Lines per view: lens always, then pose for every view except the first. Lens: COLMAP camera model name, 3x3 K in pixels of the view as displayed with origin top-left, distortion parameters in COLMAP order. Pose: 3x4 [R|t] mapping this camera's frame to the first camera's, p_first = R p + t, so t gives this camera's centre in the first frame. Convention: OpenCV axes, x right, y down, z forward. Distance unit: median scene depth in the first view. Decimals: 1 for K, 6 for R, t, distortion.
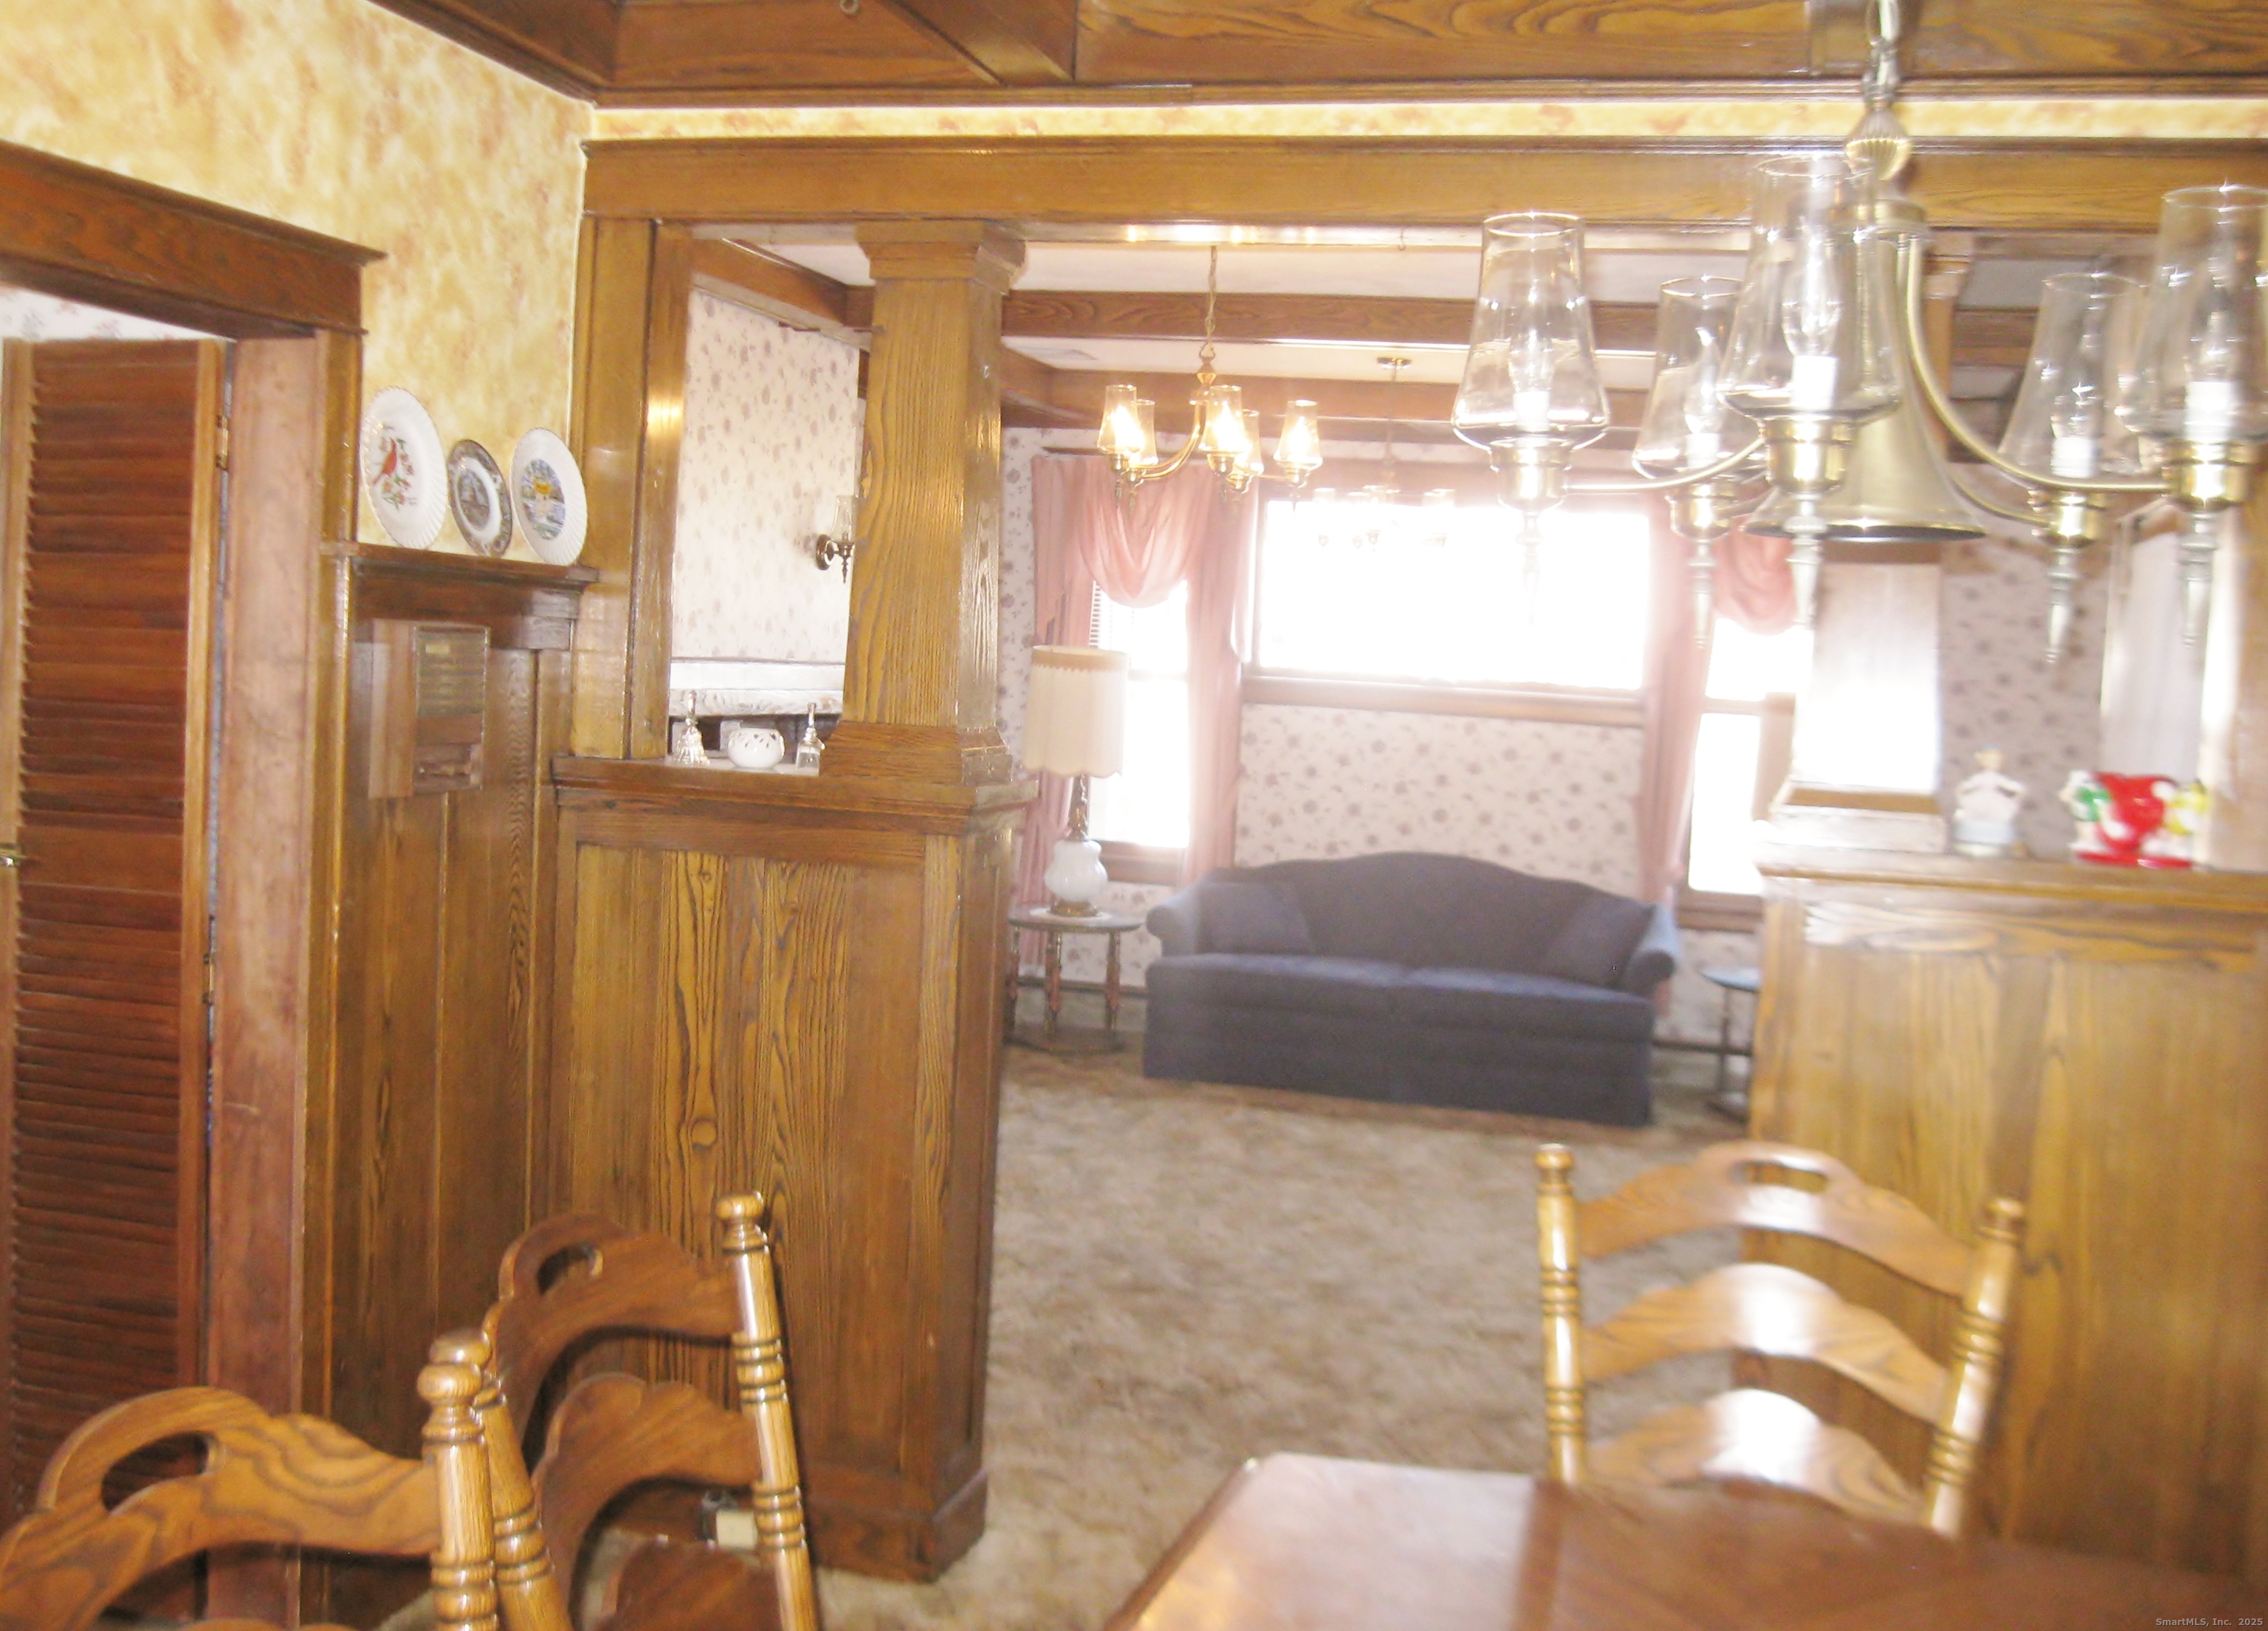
lens RADIAL K [[2407.3, 0, 1107.2], [0, 2407.3, 782.4], [0, 0, 1]] dist [-0.120148, 0.027108]
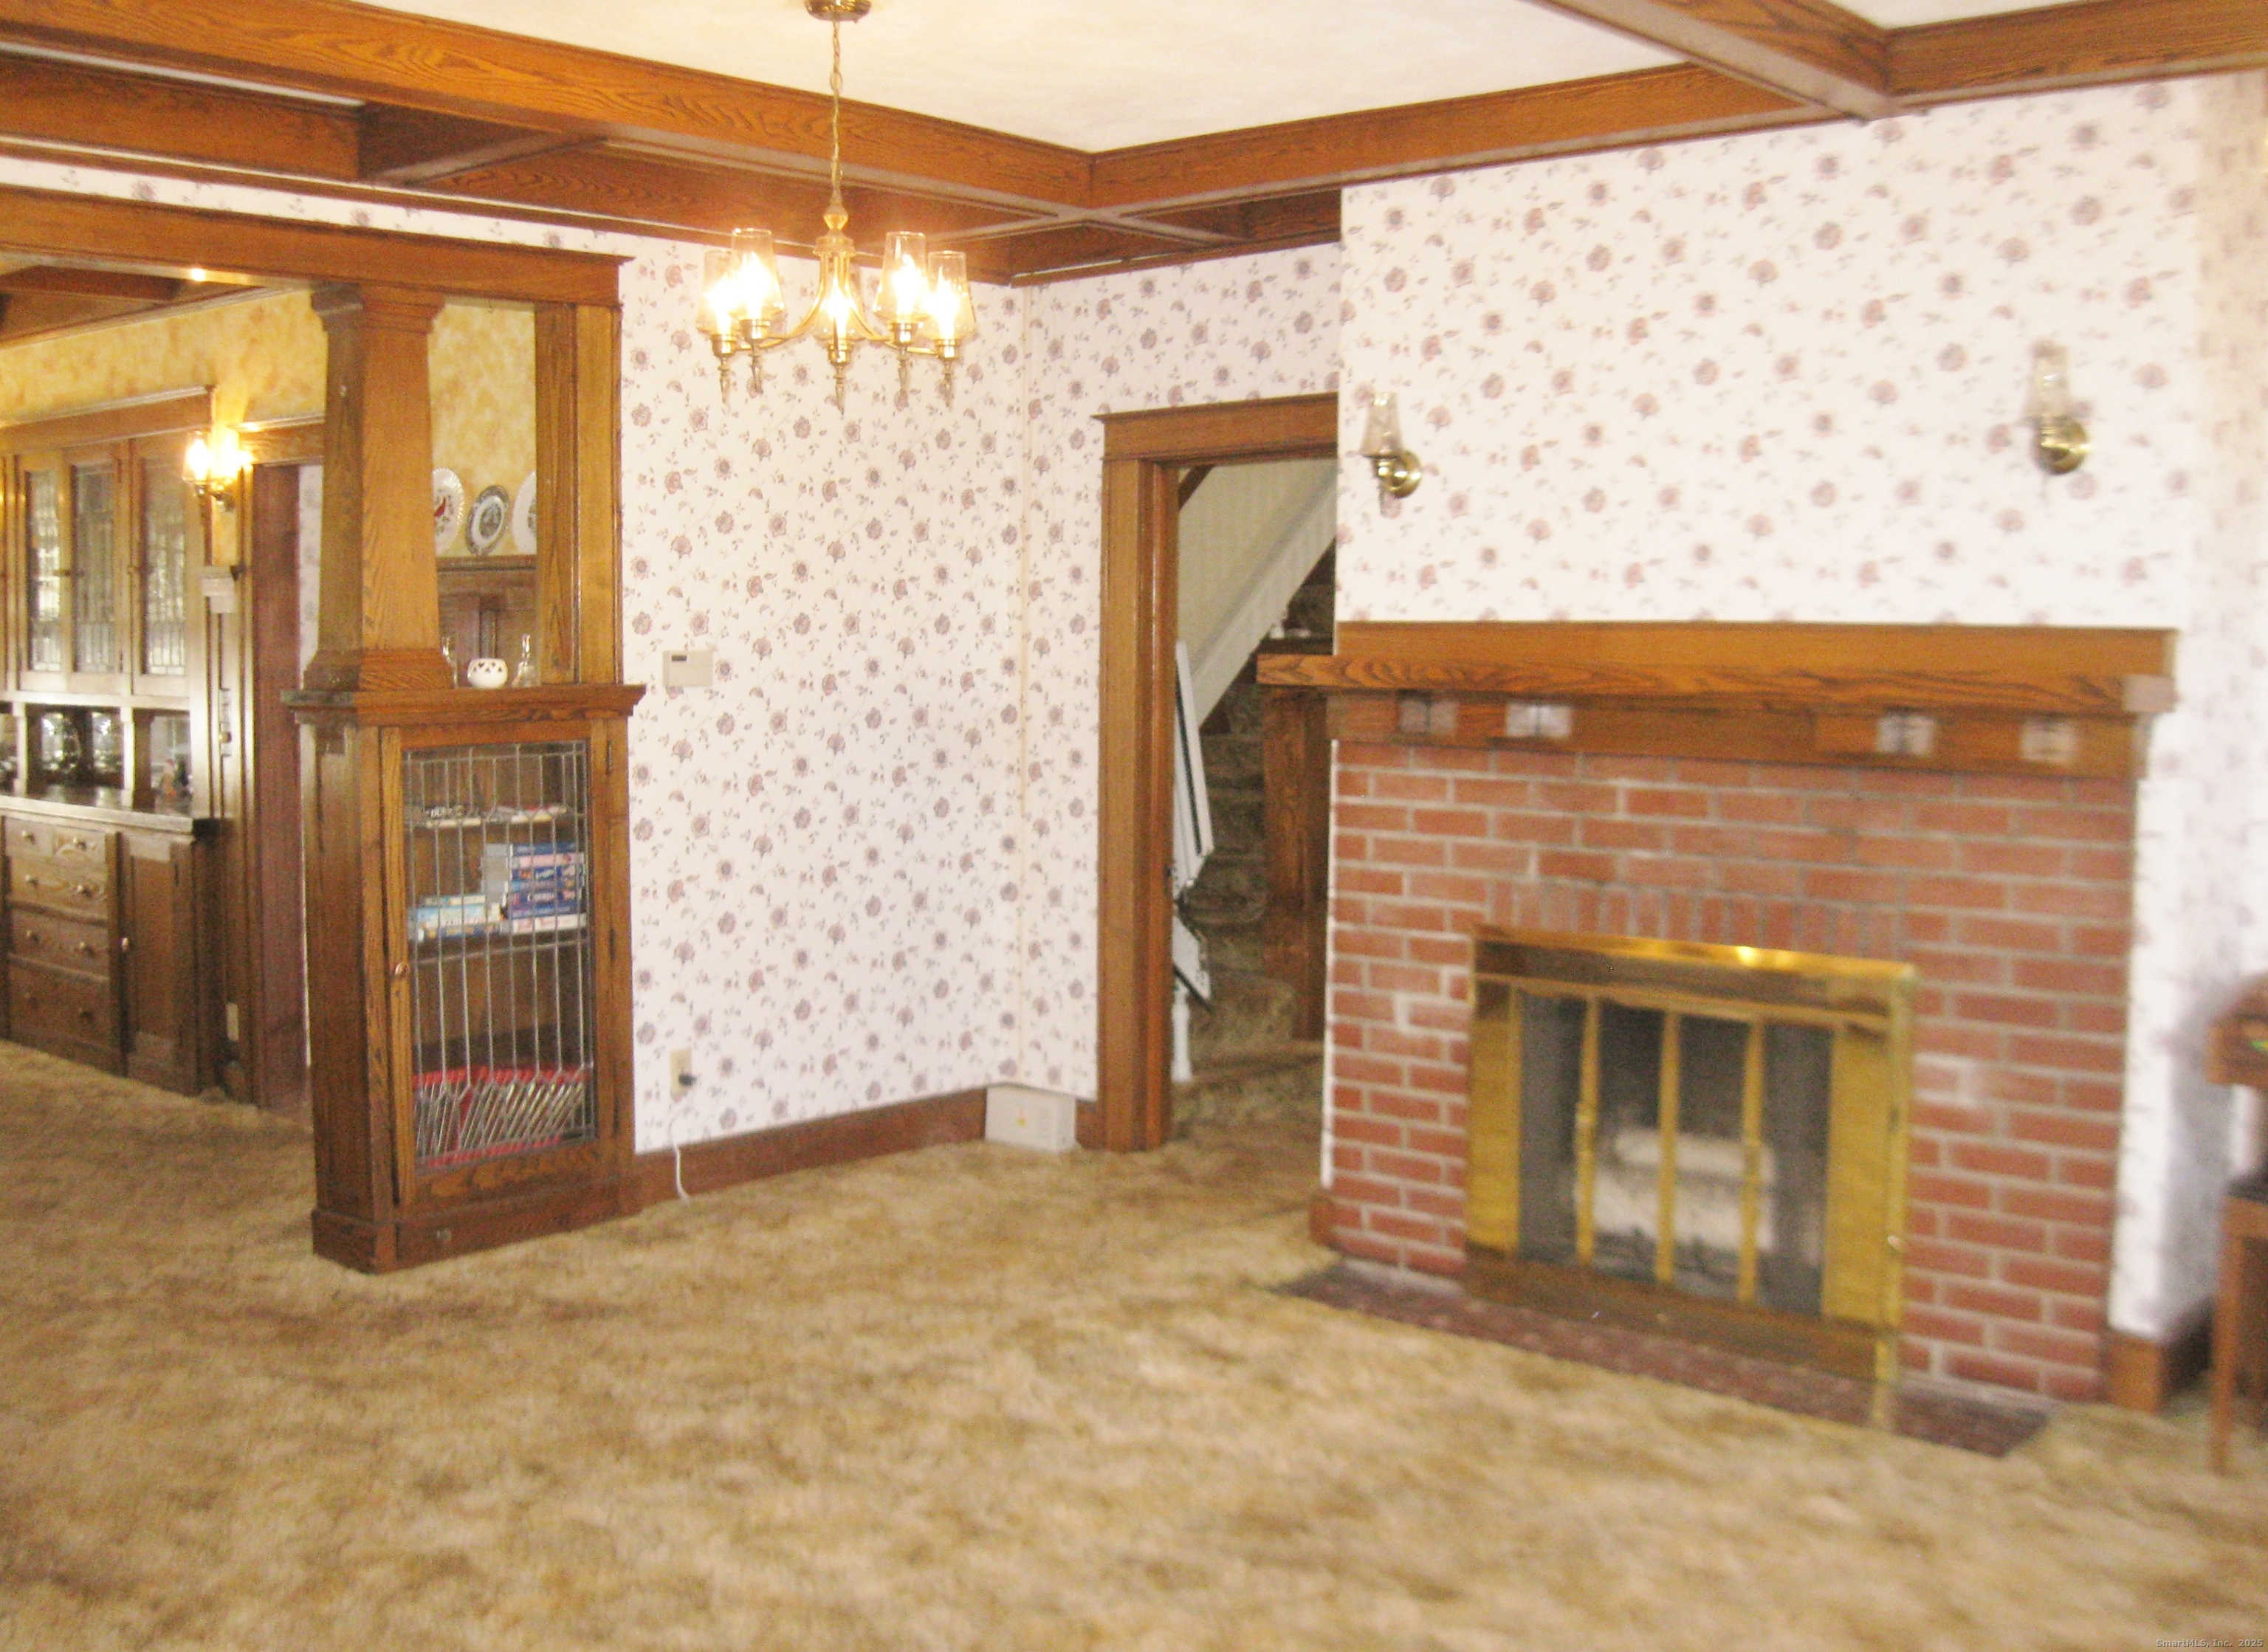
lens RADIAL K [[2389.0, 0, 1134.0], [0, 2389.0, 826.0], [0, 0, 1]] dist [-0.131197, 0.010779]
pose [[-0.422274, 0.024493, -0.906137, 0.963486], [-0.072356, 0.995534, 0.060628, -0.037310], [0.903576, 0.091166, -0.418616, 1.968906]]
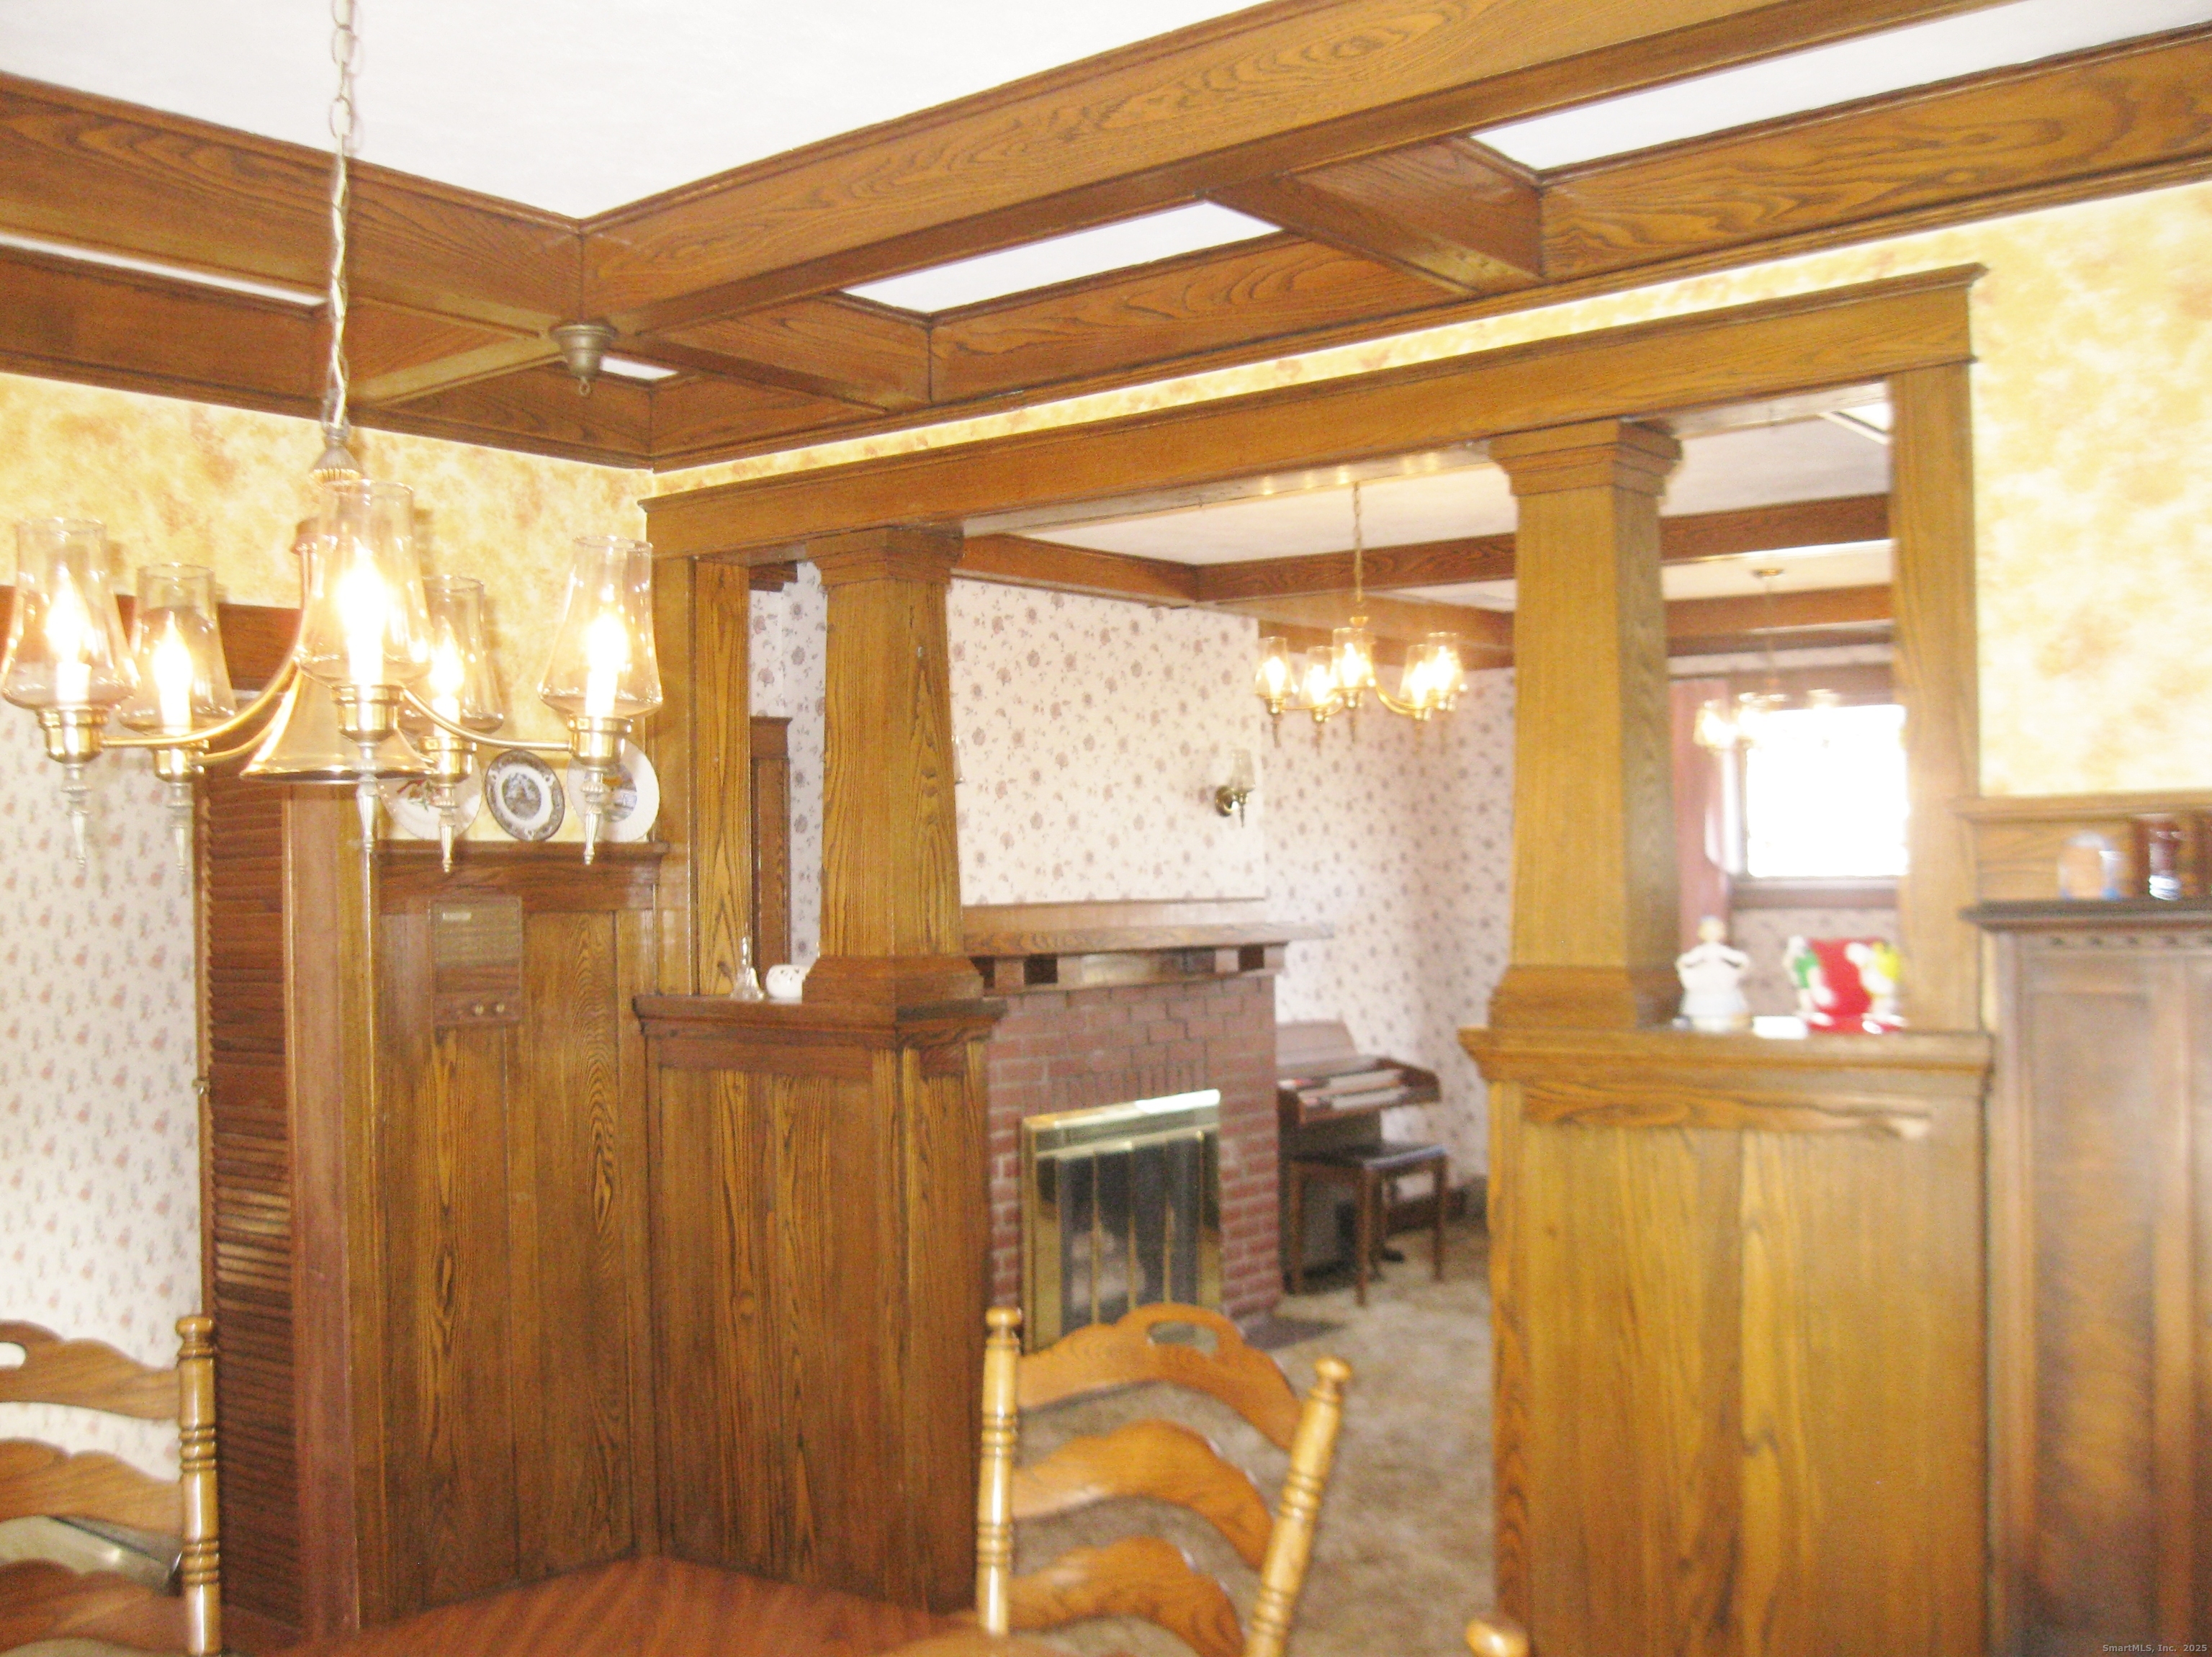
lens RADIAL K [[2254.0, 0, 1106.0], [0, 2254.0, 828.5], [0, 0, 1]] dist [-0.121780, 0.003131]
pose [[0.918852, -0.075777, -0.387257, 0.446785], [0.043653, 0.994885, -0.091099, 0.019096], [0.392180, 0.066801, 0.917460, 0.027969]]
